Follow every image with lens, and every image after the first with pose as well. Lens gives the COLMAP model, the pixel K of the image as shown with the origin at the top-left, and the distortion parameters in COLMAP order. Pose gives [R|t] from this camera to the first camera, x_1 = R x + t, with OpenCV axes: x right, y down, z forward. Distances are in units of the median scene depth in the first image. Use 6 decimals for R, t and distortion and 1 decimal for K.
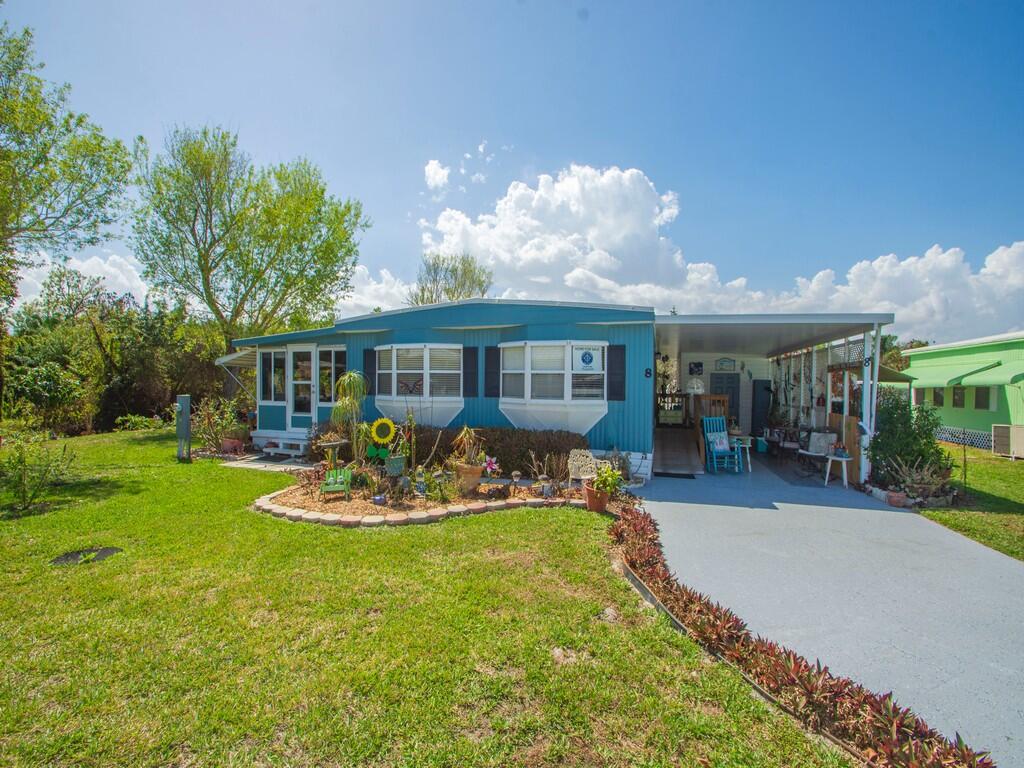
lens RADIAL K [[473.2, 0, 515.8], [0, 473.2, 384.9], [0, 0, 1]] dist [0.014982, -0.020781]
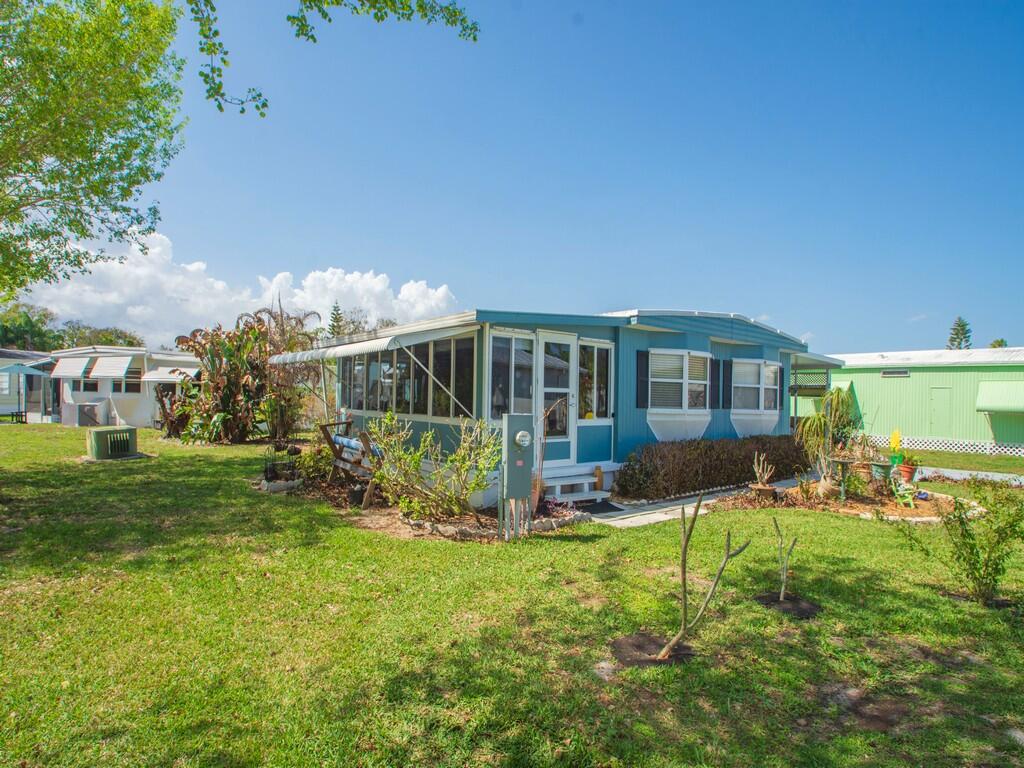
lens RADIAL K [[530.4, 0, 512.7], [0, 530.4, 387.9], [0, 0, 1]] dist [0.000905, 0.000137]
pose [[0.546351, 0.016975, 0.837384, -1.129569], [-0.017255, 0.999811, -0.009009, -0.001036], [-0.837379, -0.009527, 0.546540, 0.670066]]
